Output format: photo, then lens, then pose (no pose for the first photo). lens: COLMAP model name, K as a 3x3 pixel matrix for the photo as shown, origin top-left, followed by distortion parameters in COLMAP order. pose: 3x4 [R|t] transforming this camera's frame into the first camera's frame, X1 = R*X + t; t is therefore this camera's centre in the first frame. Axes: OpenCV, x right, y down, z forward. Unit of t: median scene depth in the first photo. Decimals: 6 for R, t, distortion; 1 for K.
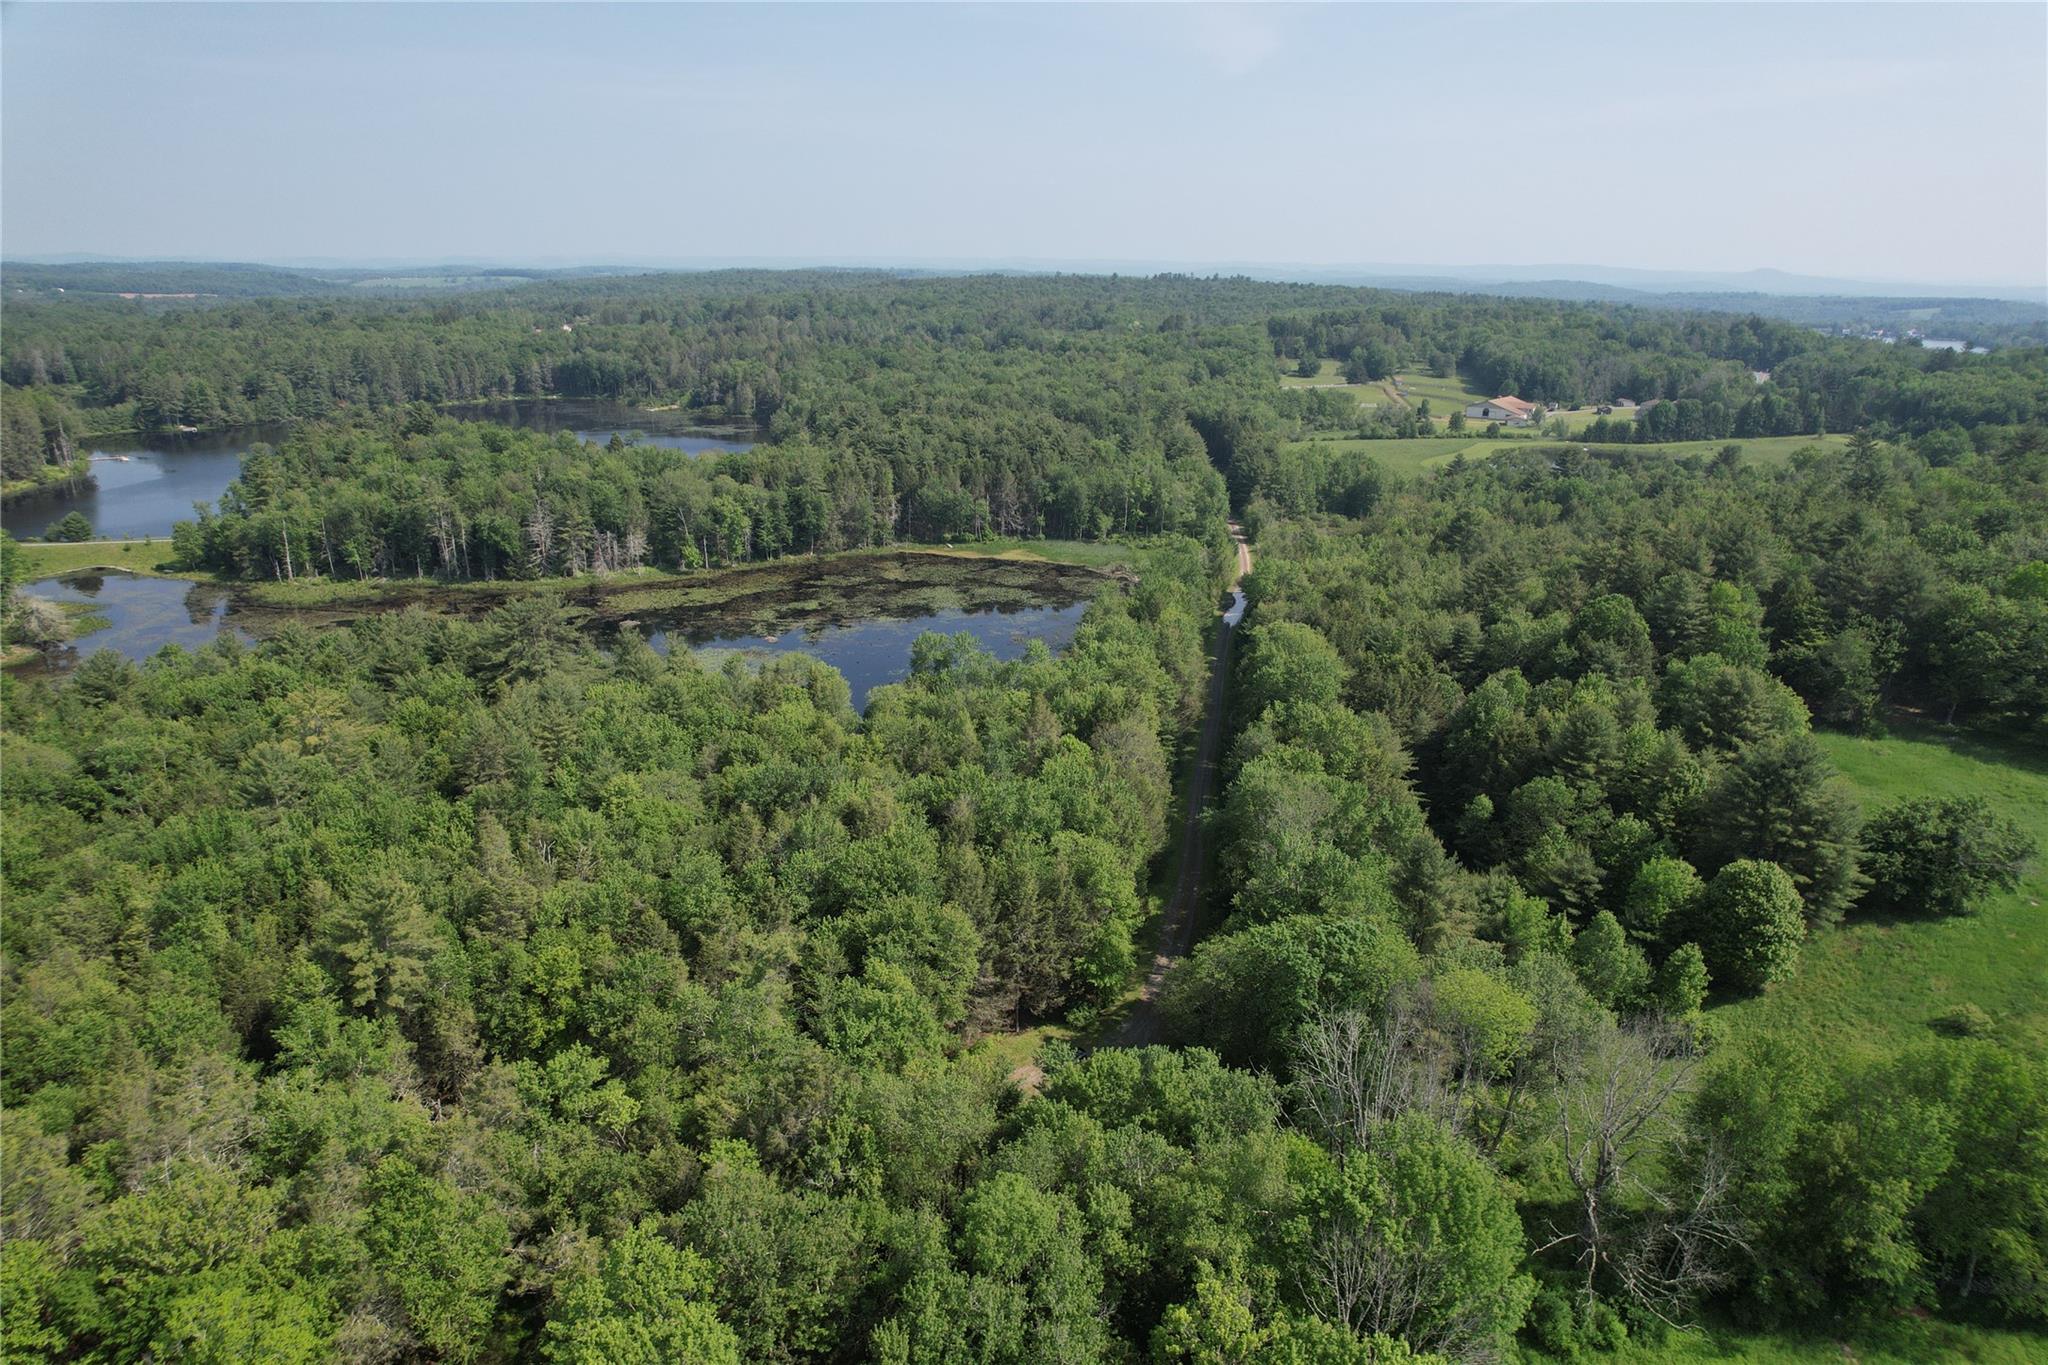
lens RADIAL K [[1303.3, 0, 1039.2], [0, 1303.3, 689.1], [0, 0, 1]] dist [-0.078933, 0.067827]
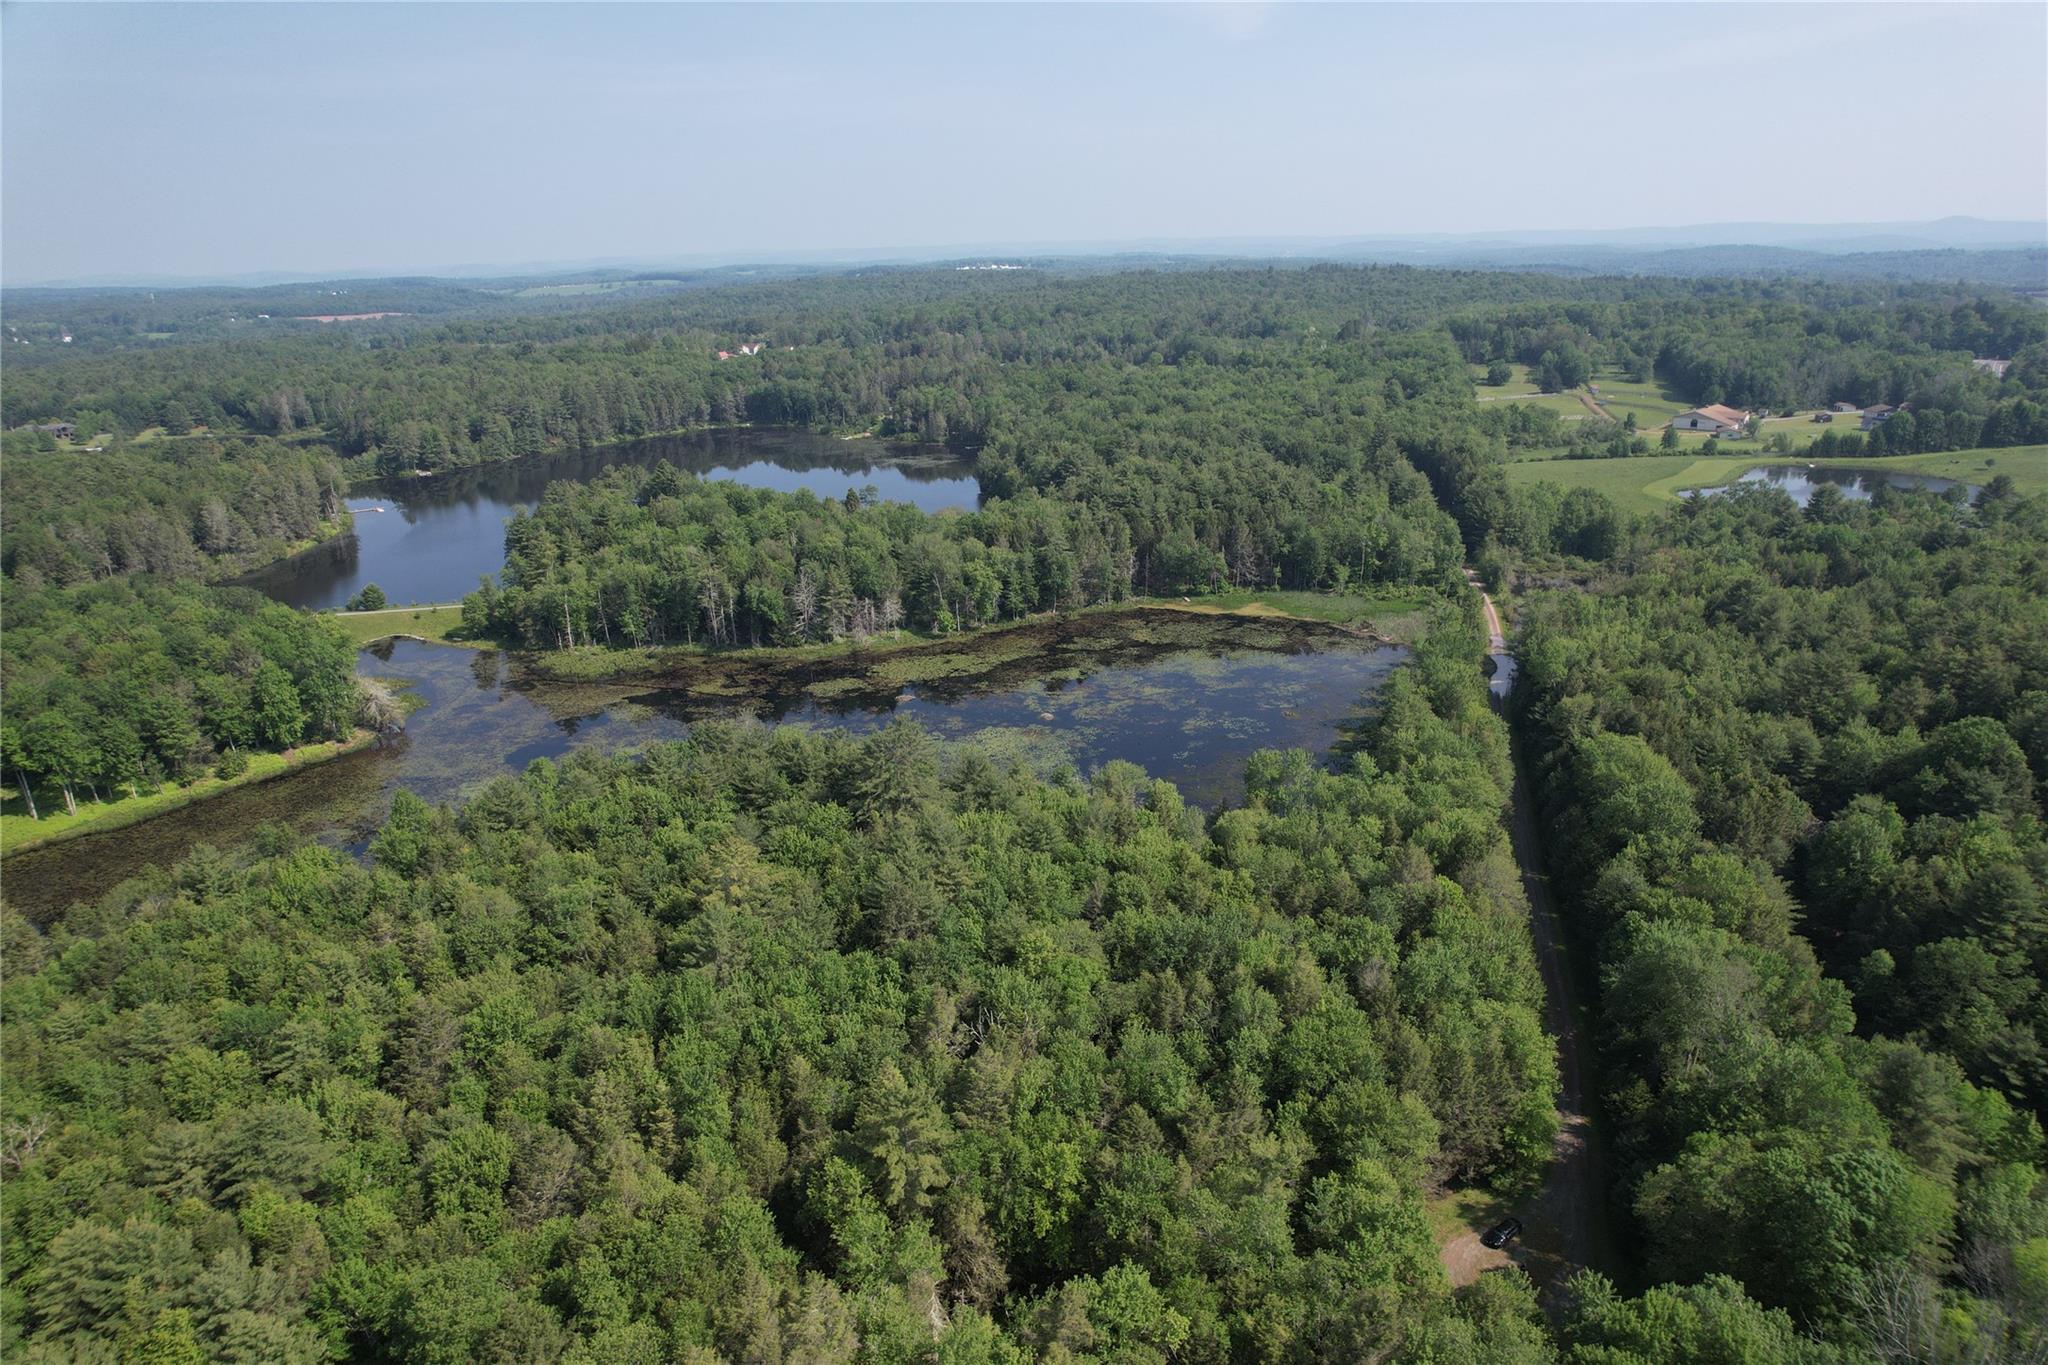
lens RADIAL K [[1303.3, 0, 1039.2], [0, 1303.3, 689.1], [0, 0, 1]] dist [-0.078933, 0.067827]
pose [[0.994611, -0.006868, -0.103451, -0.079941], [0.008185, 0.999891, 0.012311, -0.054504], [0.103355, -0.013091, 0.994558, -0.017523]]
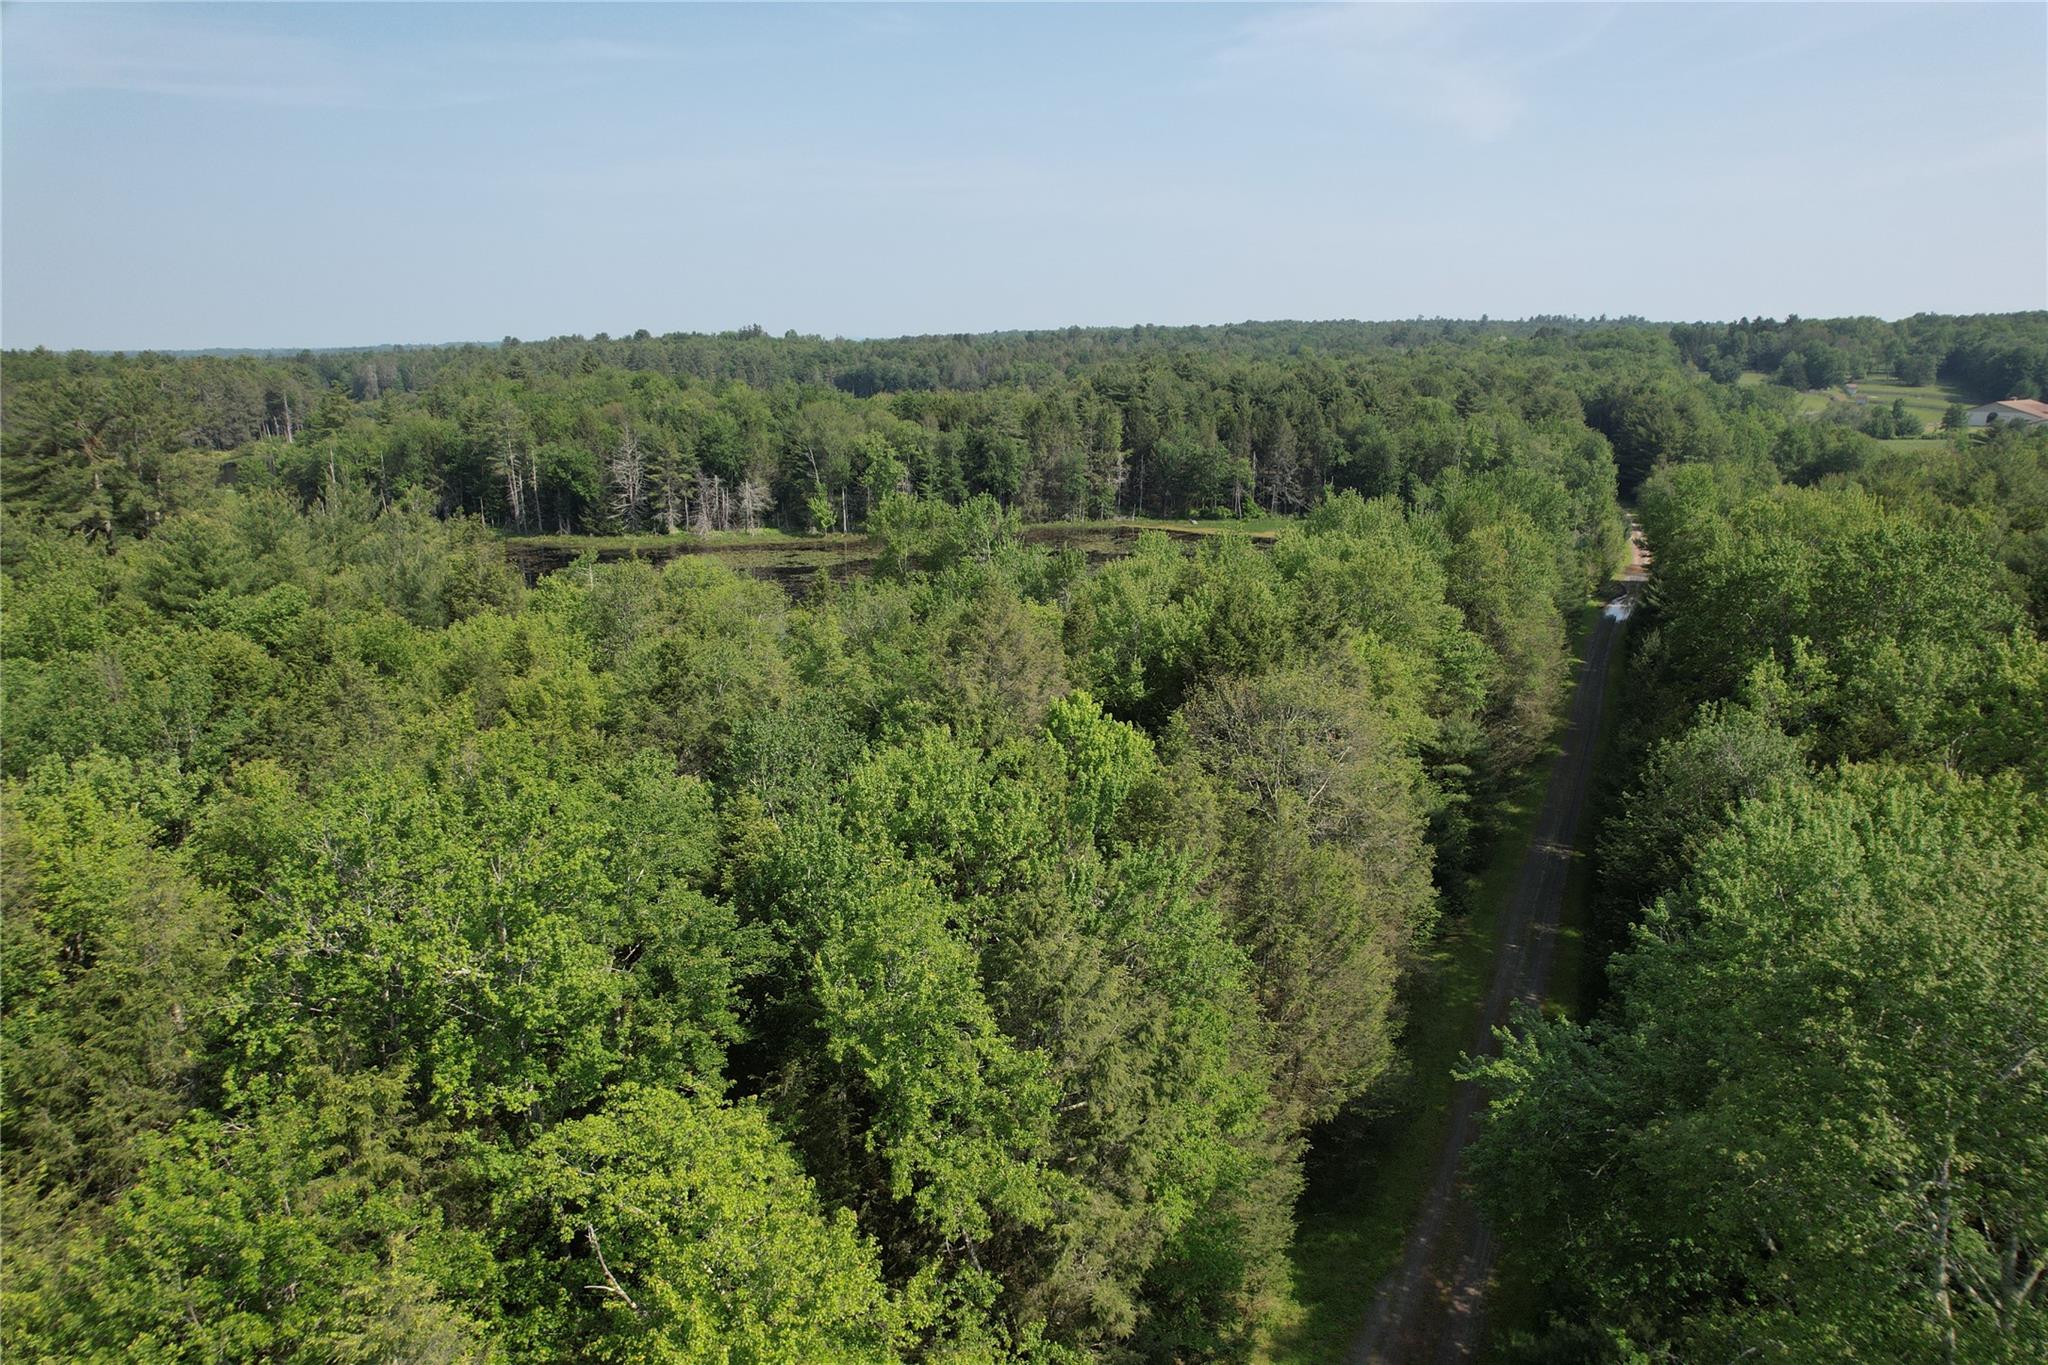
lens RADIAL K [[1303.3, 0, 1039.2], [0, 1303.3, 689.1], [0, 0, 1]] dist [-0.078933, 0.067827]
pose [[0.963250, 0.051750, -0.263573, 0.041441], [-0.067168, 0.996497, -0.049817, 0.021688], [0.260071, 0.065690, 0.963352, 0.305997]]
